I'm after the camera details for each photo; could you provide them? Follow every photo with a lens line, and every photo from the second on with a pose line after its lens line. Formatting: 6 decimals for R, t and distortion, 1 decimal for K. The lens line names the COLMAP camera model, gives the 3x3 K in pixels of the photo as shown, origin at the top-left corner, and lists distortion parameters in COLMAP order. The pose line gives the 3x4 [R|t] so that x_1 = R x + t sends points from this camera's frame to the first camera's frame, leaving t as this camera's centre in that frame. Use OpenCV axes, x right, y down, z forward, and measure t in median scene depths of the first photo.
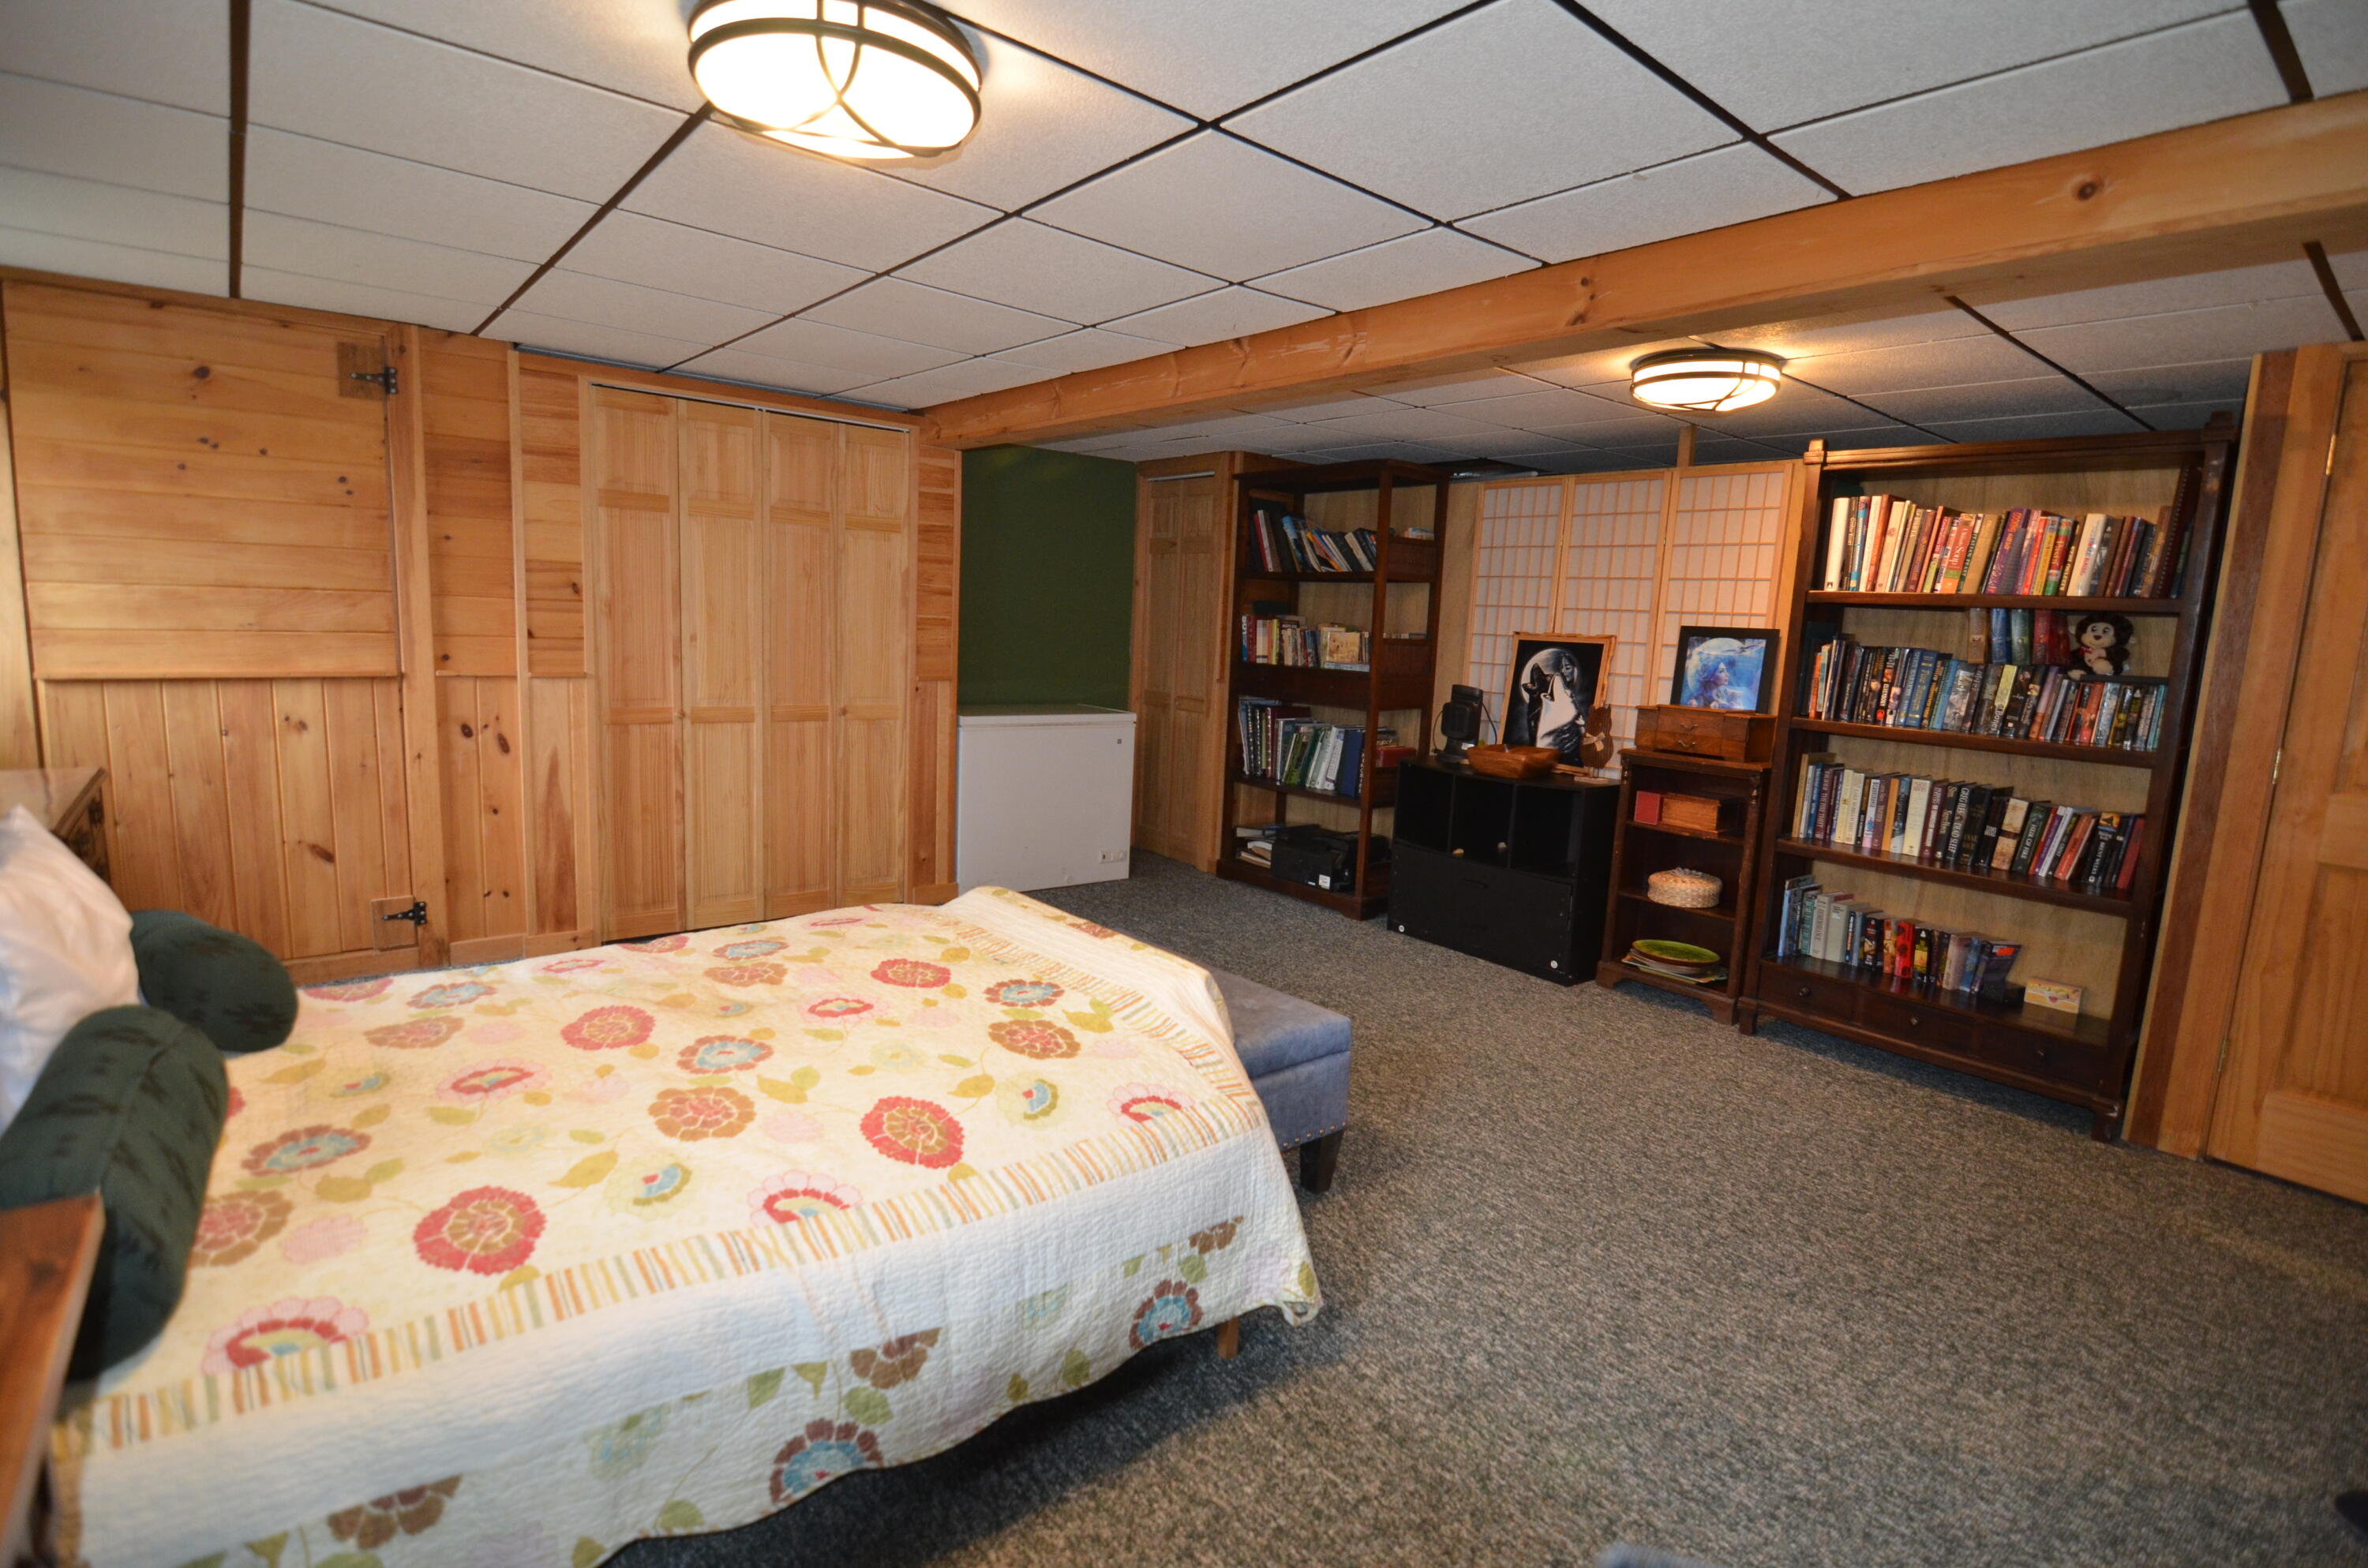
lens RADIAL K [[1135.1, 0, 1194.8], [0, 1135.1, 790.4], [0, 0, 1]] dist [-0.011006, -0.006943]
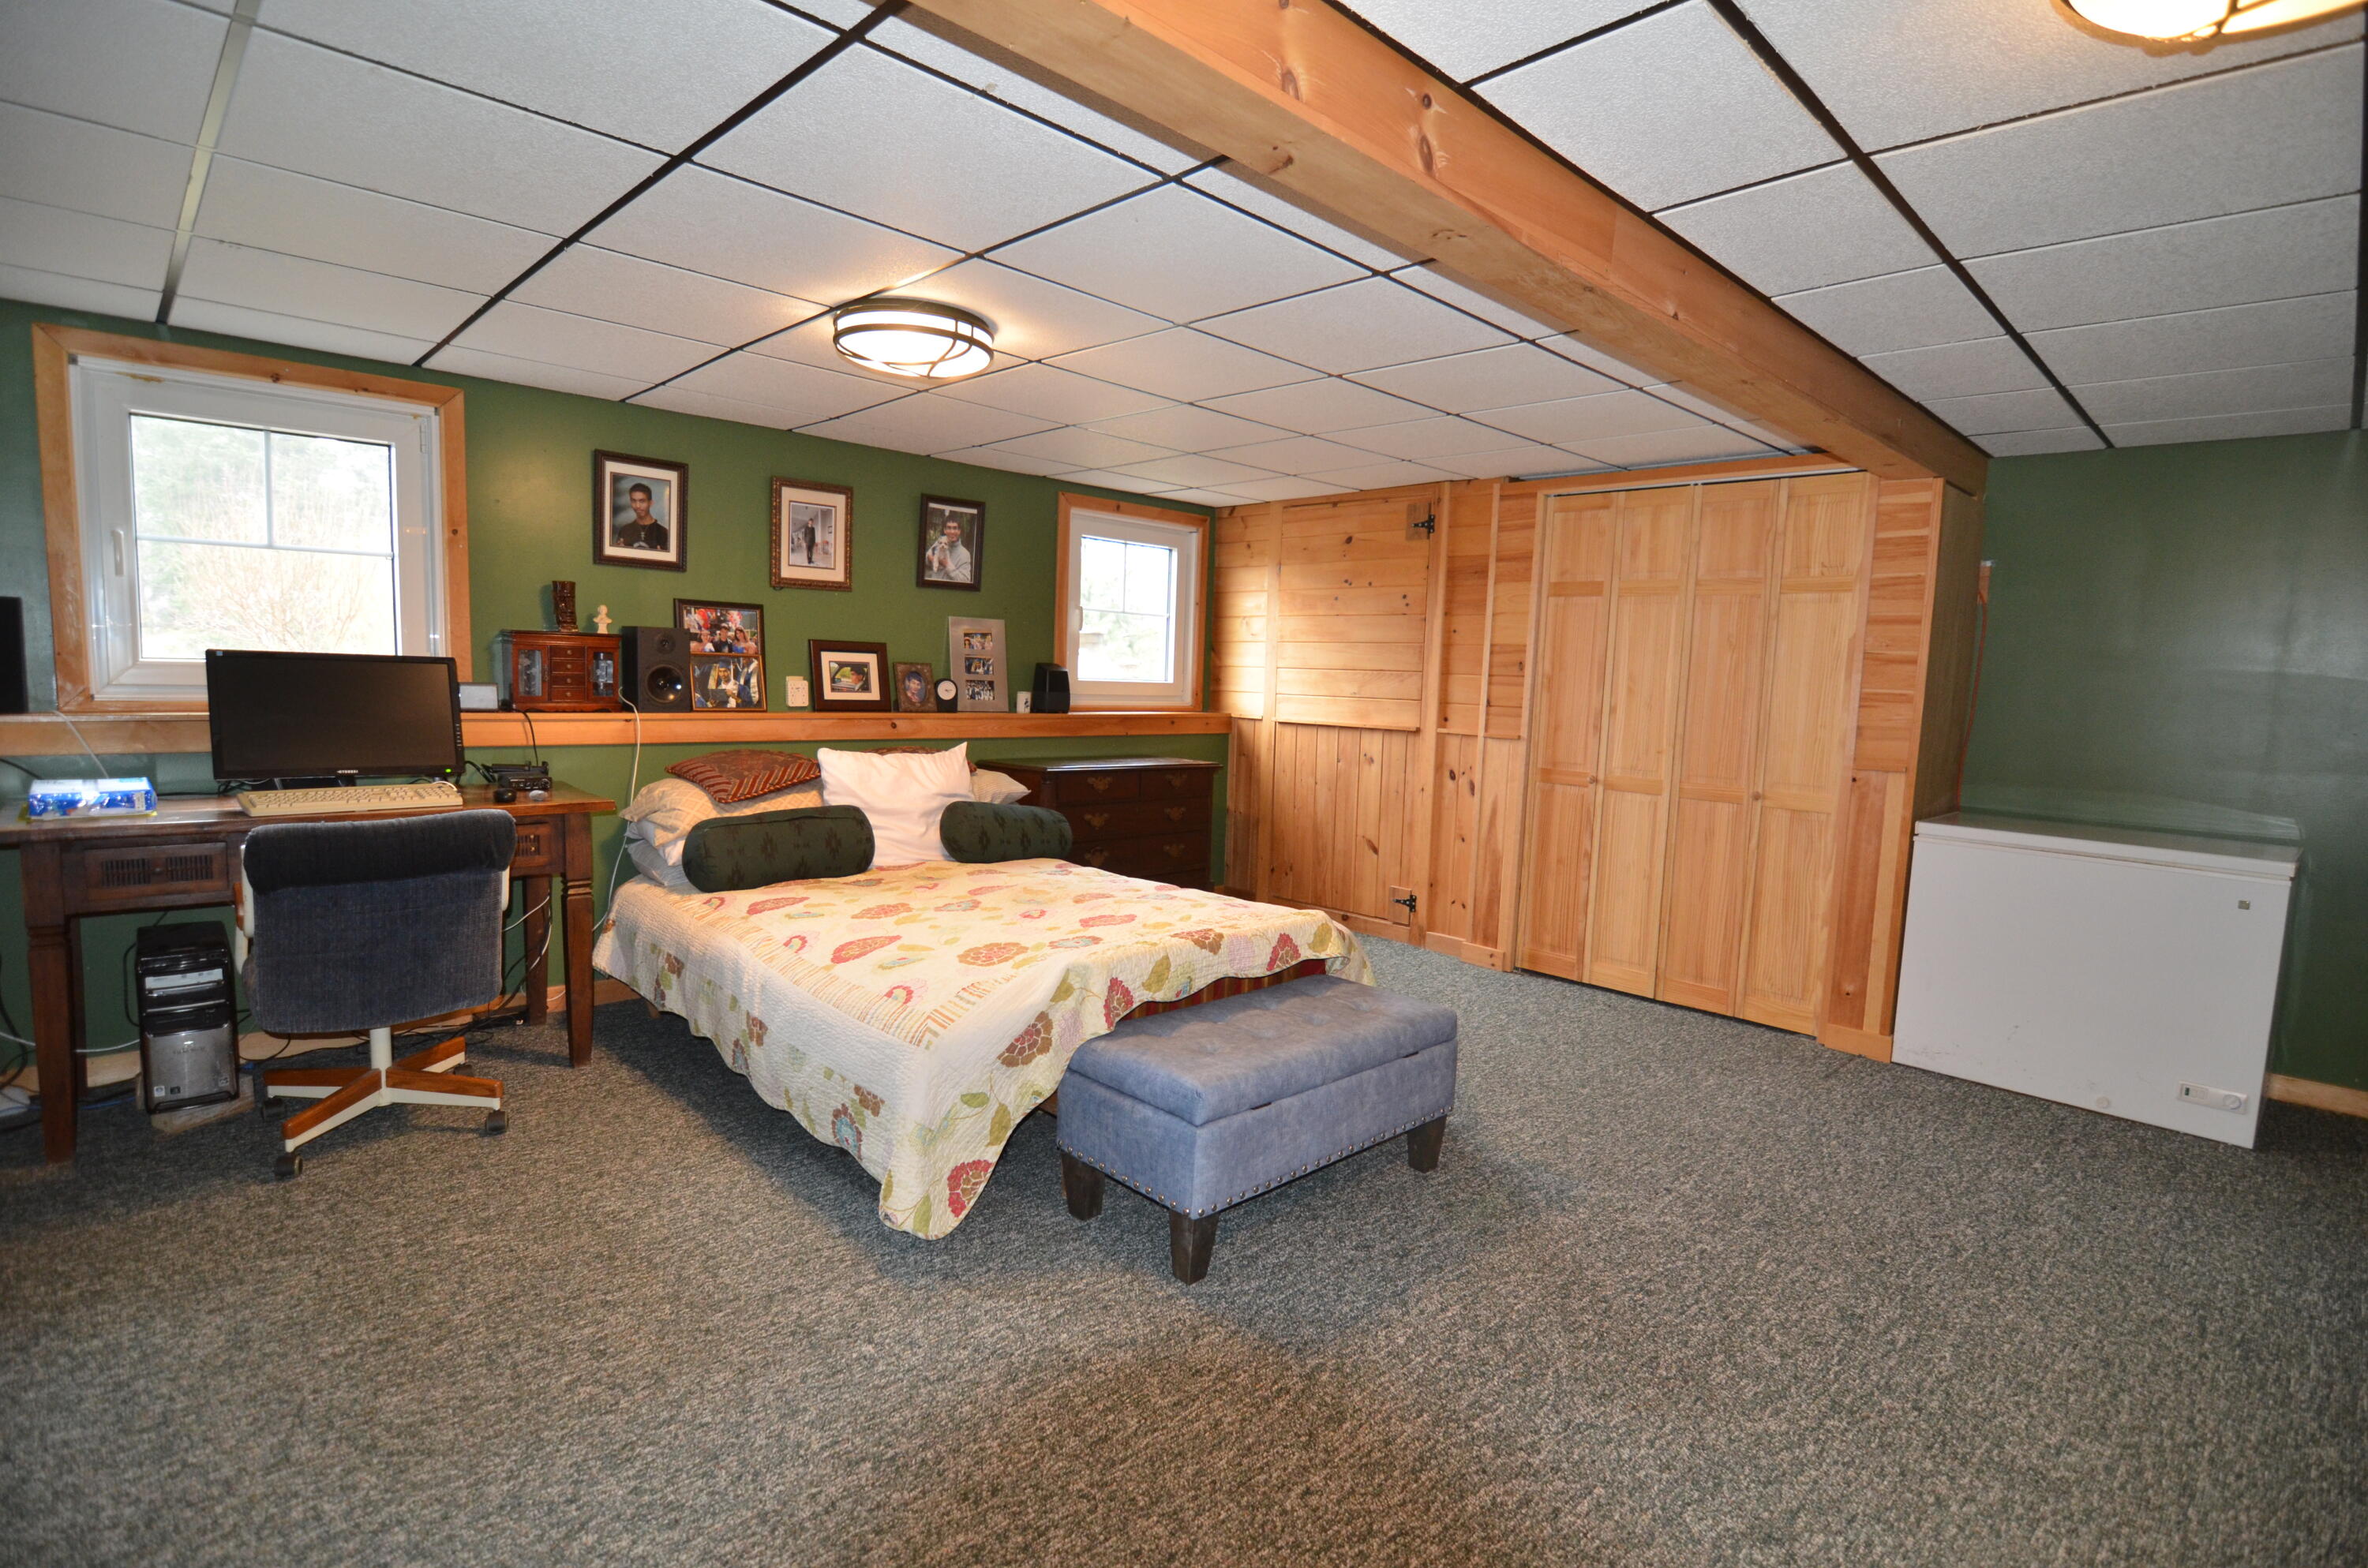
lens RADIAL K [[1135.1, 0, 1198.5], [0, 1135.1, 786.5], [0, 0, 1]] dist [-0.011006, -0.006943]
pose [[0.087172, 0.058905, -0.994450, 0.655078], [-0.182849, 0.982237, 0.042153, -0.041400], [0.979269, 0.178160, 0.096394, 0.585503]]
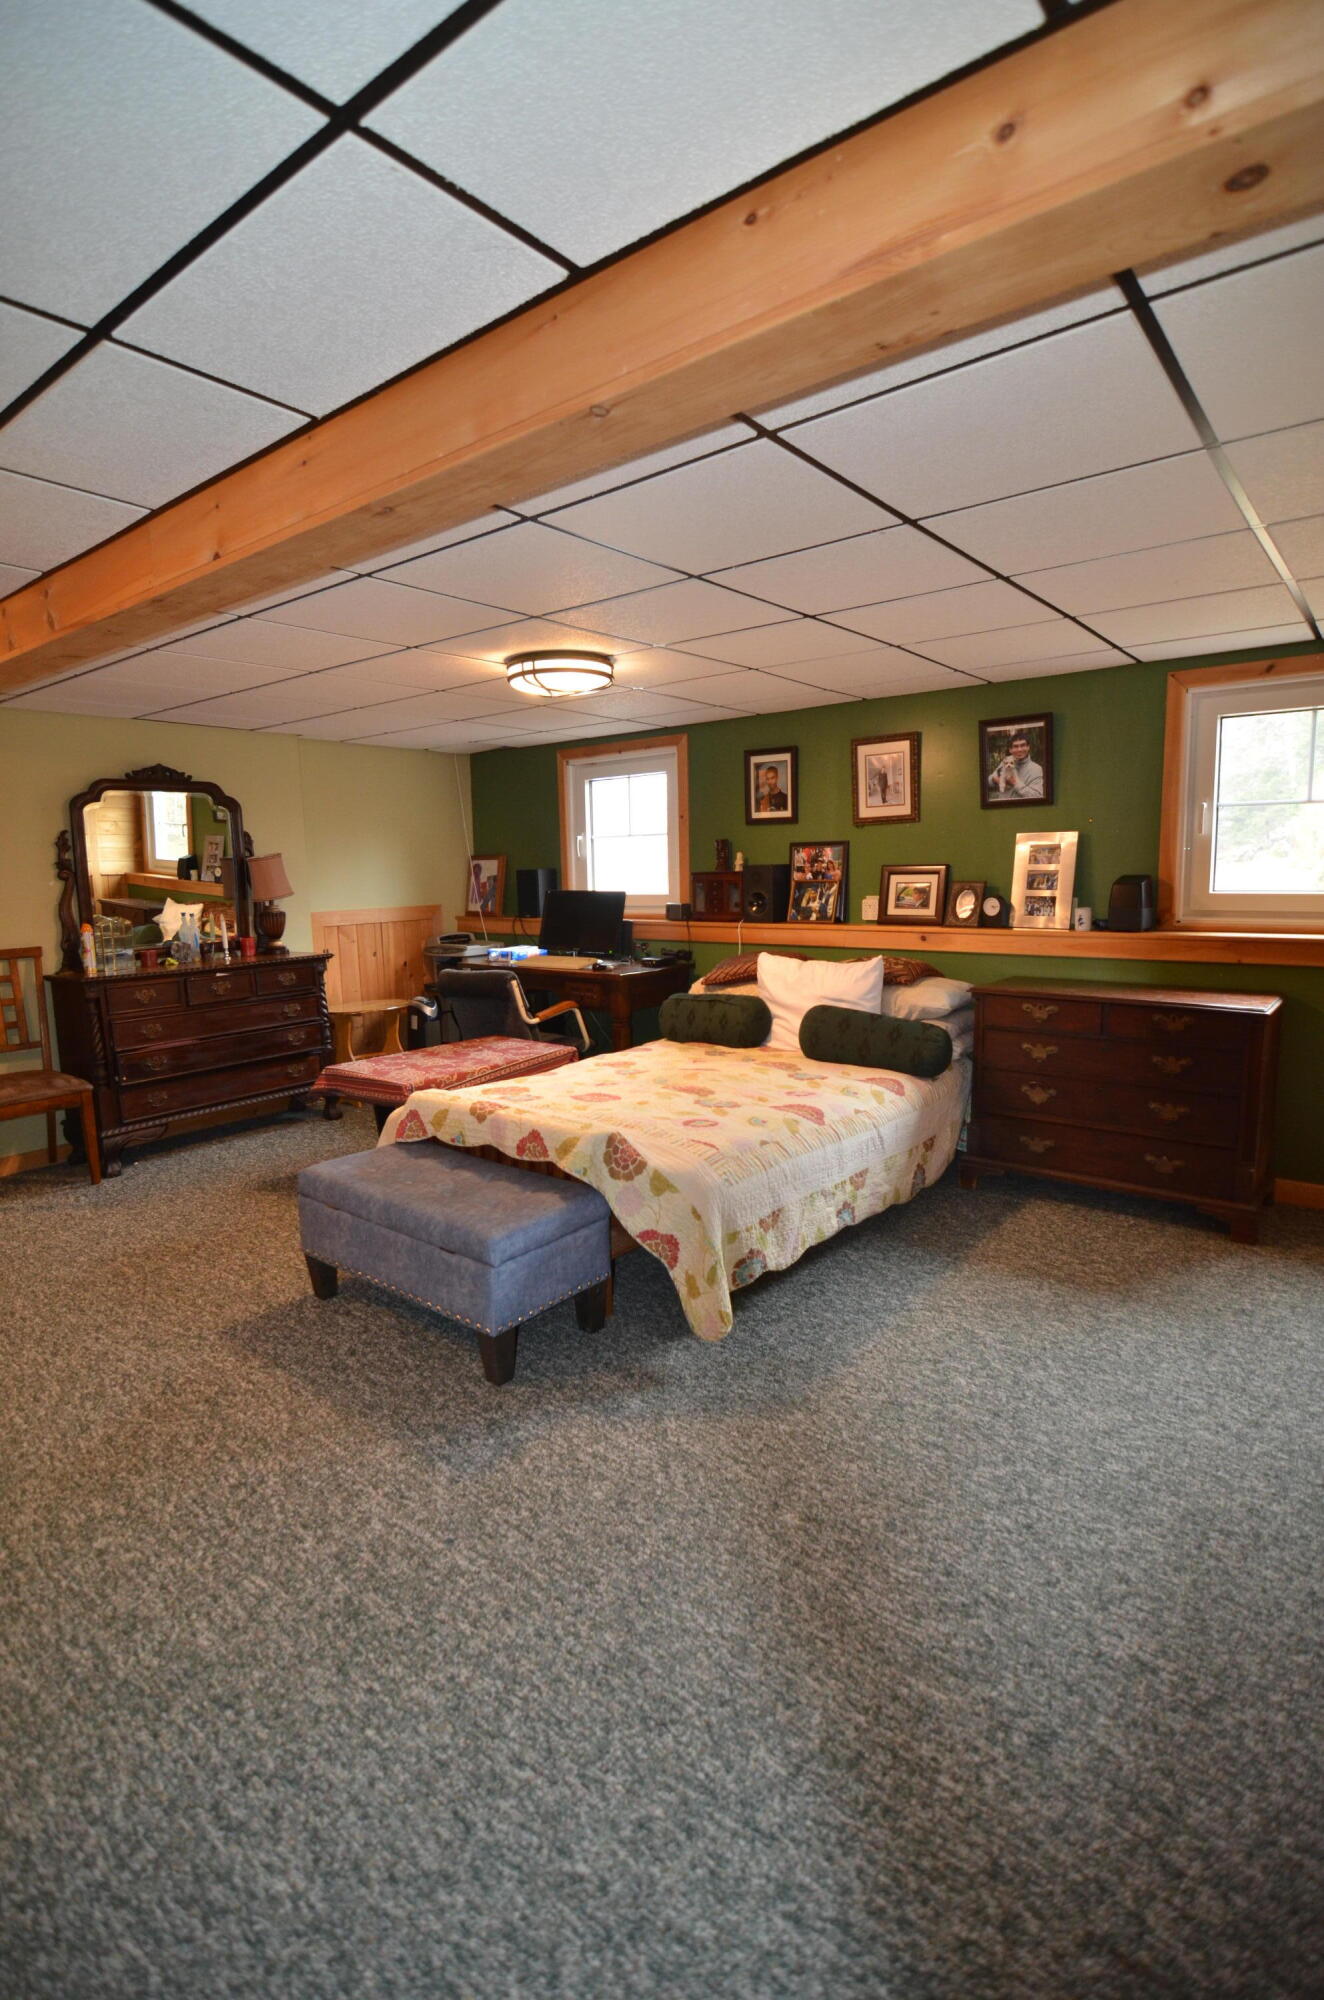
lens RADIAL K [[958.8, 0, 663.2], [0, 958.8, 993.8], [0, 0, 1]] dist [-0.011006, -0.006943]
pose [[-0.977914, 0.005051, -0.208946, -0.037396], [-0.052691, 0.961459, 0.269851, -0.226360], [0.202256, 0.274901, -0.939959, 1.414218]]
